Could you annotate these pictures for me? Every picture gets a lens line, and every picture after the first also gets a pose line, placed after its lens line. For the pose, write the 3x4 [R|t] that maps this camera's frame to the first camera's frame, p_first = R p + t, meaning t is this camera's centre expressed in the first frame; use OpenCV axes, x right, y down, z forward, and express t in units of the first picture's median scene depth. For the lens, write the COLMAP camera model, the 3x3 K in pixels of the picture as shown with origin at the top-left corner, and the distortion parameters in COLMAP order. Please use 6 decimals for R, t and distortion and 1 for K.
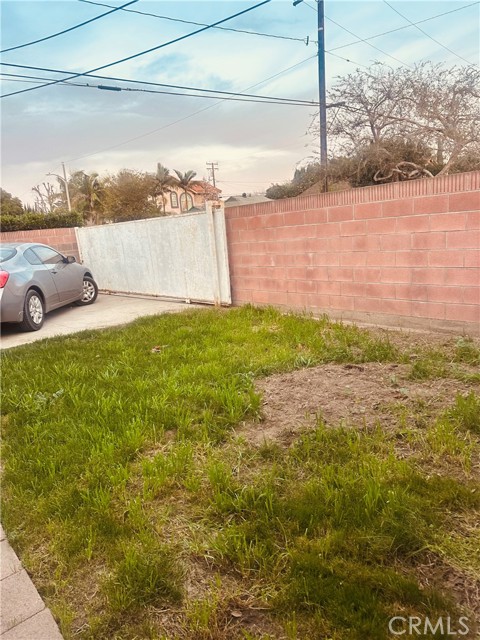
lens RADIAL K [[461.9, 0, 240.0], [0, 461.9, 320.0], [0, 0, 1]] dist [0.022660, -0.001273]
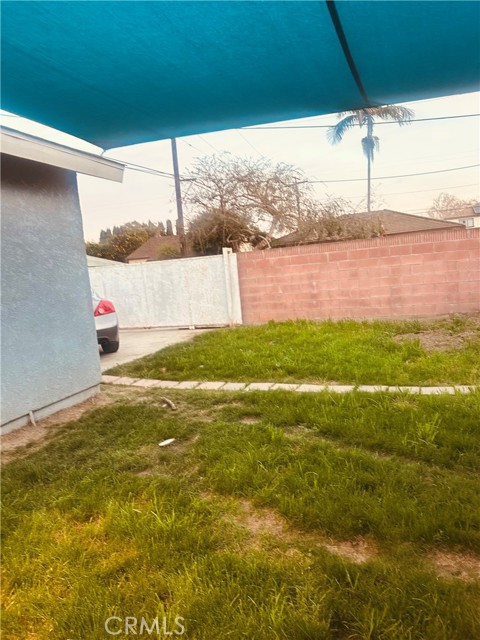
lens RADIAL K [[461.9, 0, 240.0], [0, 461.9, 320.0], [0, 0, 1]] dist [0.022660, -0.001273]
pose [[0.884339, -0.039723, 0.465152, -0.699974], [0.100689, 0.989152, -0.106956, 0.102636], [-0.455857, 0.141421, 0.878746, -0.170221]]
